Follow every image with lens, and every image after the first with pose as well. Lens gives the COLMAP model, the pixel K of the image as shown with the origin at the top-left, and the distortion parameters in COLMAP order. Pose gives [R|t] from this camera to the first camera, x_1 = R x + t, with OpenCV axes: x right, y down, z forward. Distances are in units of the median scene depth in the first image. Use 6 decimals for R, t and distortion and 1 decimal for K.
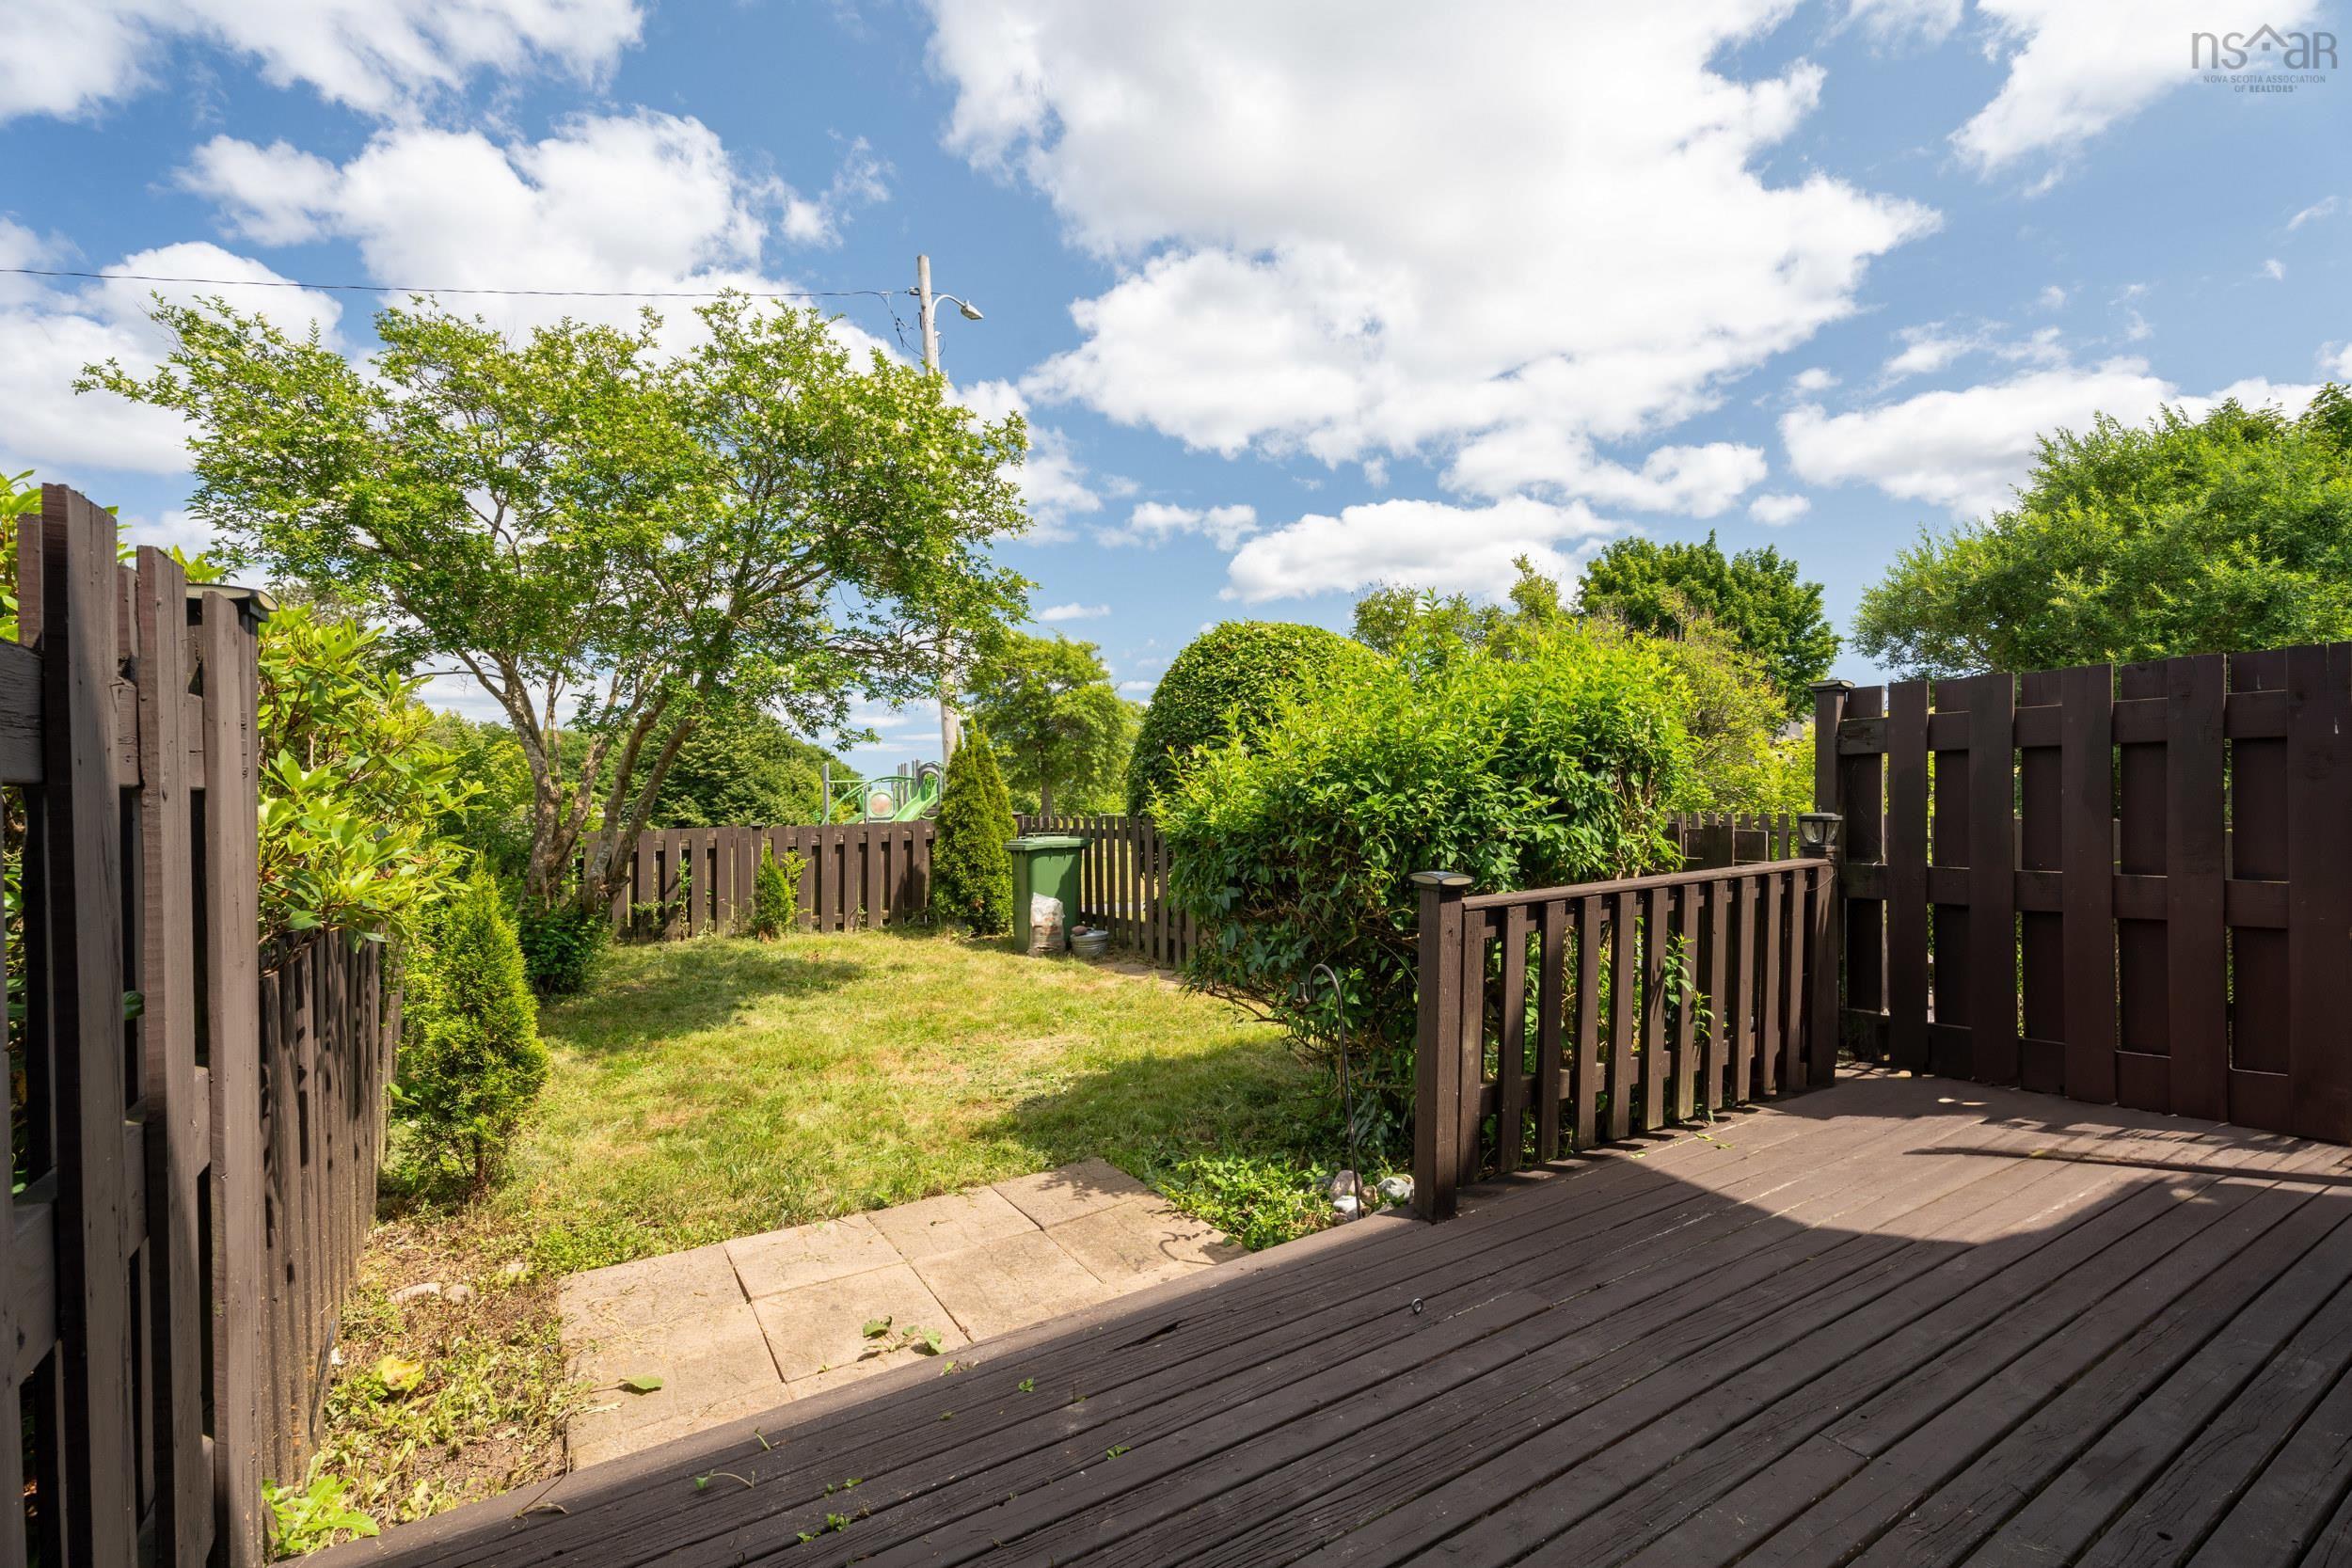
lens RADIAL K [[1039.6, 0, 1179.8], [0, 1039.6, 779.9], [0, 0, 1]] dist [-0.018205, 0.022614]
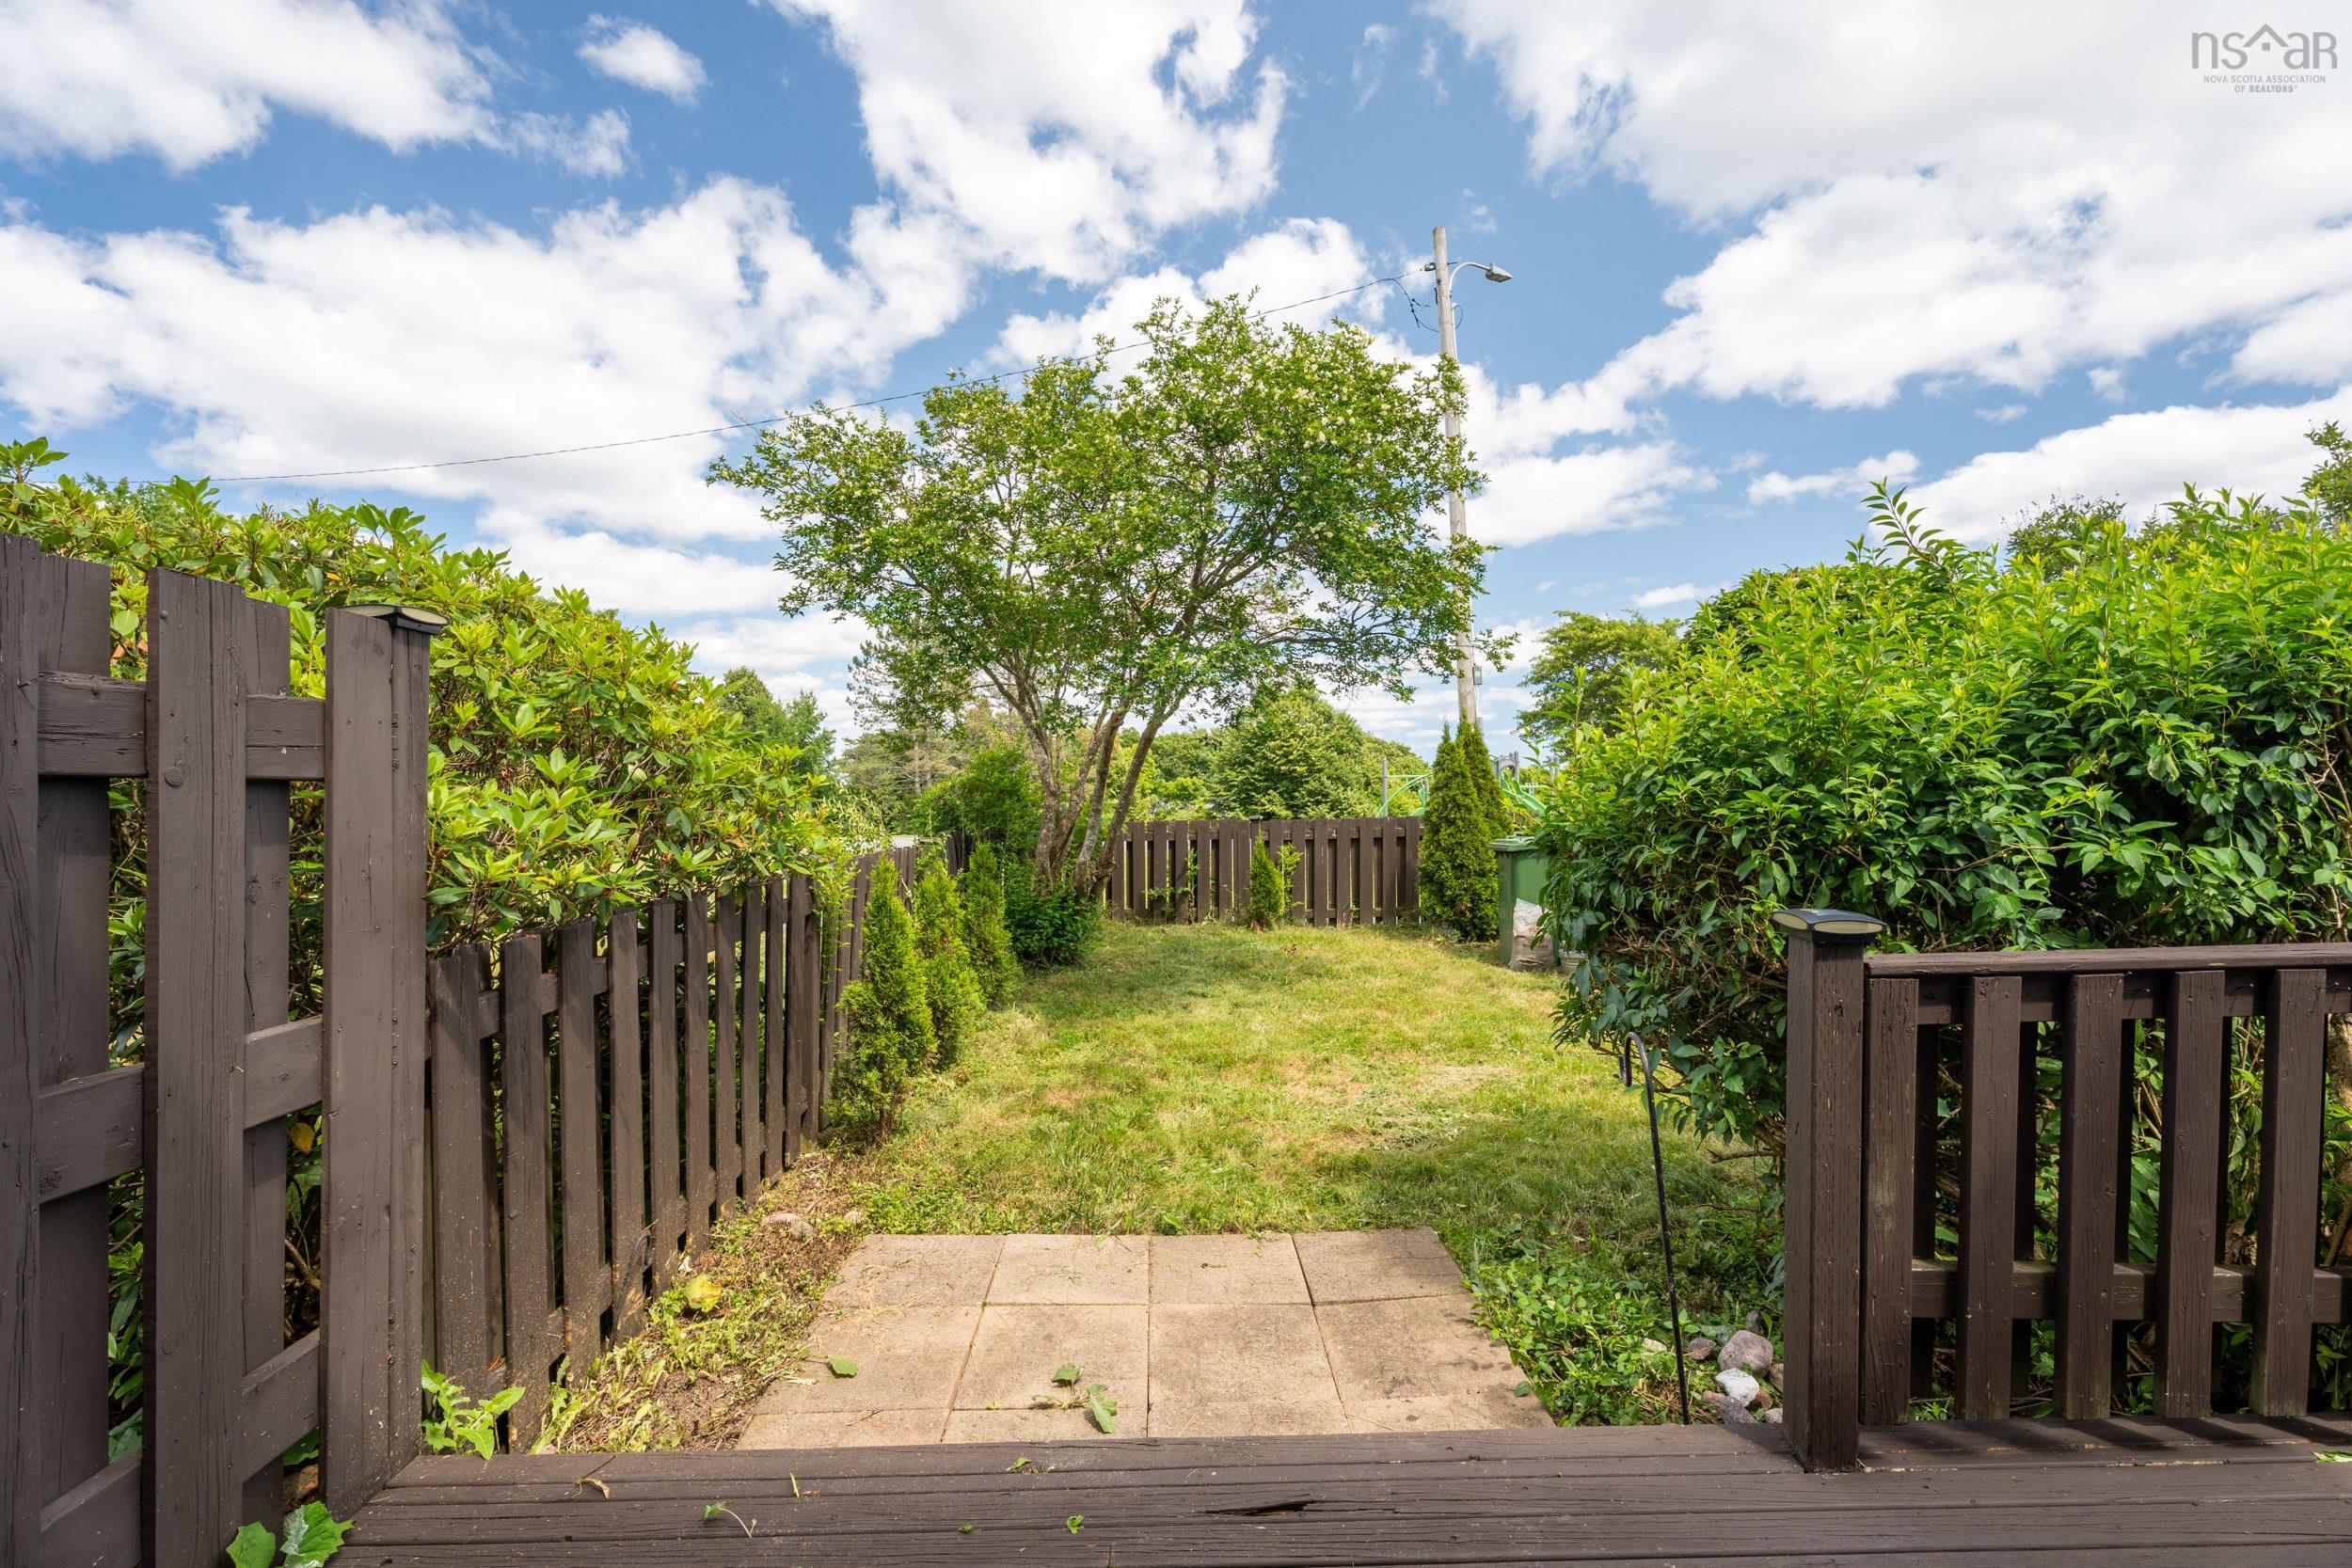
lens RADIAL K [[1039.6, 0, 1179.8], [0, 1039.6, 779.9], [0, 0, 1]] dist [-0.018205, 0.022614]
pose [[0.849276, -0.003054, -0.527940, 0.144427], [0.005621, 0.999979, 0.003257, 0.003087], [0.527919, -0.005734, 0.849276, 0.151771]]
